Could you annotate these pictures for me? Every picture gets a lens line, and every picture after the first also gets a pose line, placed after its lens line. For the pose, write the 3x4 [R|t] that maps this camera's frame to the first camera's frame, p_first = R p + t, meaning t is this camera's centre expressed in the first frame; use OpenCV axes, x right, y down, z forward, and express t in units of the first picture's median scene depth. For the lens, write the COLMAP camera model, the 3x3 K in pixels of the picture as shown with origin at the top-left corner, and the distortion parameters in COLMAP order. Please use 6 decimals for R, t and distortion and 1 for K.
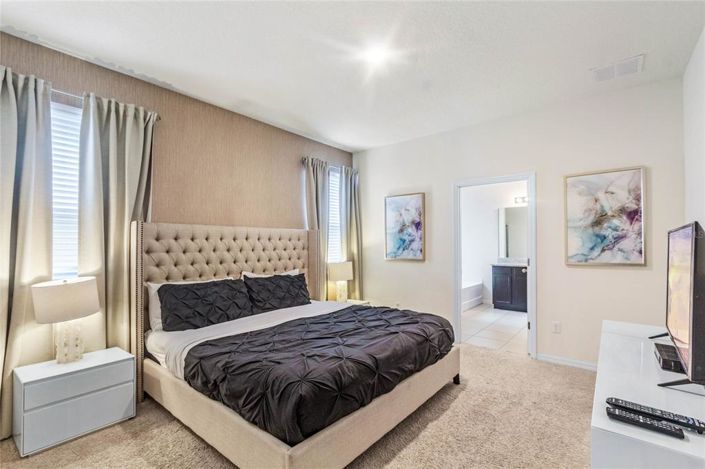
lens RADIAL K [[324.9, 0, 349.9], [0, 324.9, 237.3], [0, 0, 1]] dist [0.003462, 0.000394]
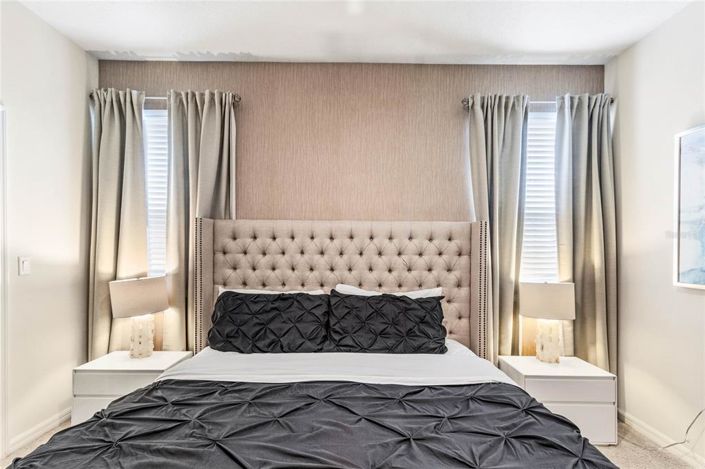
lens RADIAL K [[324.9, 0, 361.4], [0, 324.9, 246.5], [0, 0, 1]] dist [0.003462, 0.000394]
pose [[0.629303, 0.007428, -0.777124, 0.243619], [0.004244, 0.999907, 0.012994, 0.015357], [0.777148, -0.011476, 0.629213, 0.586261]]
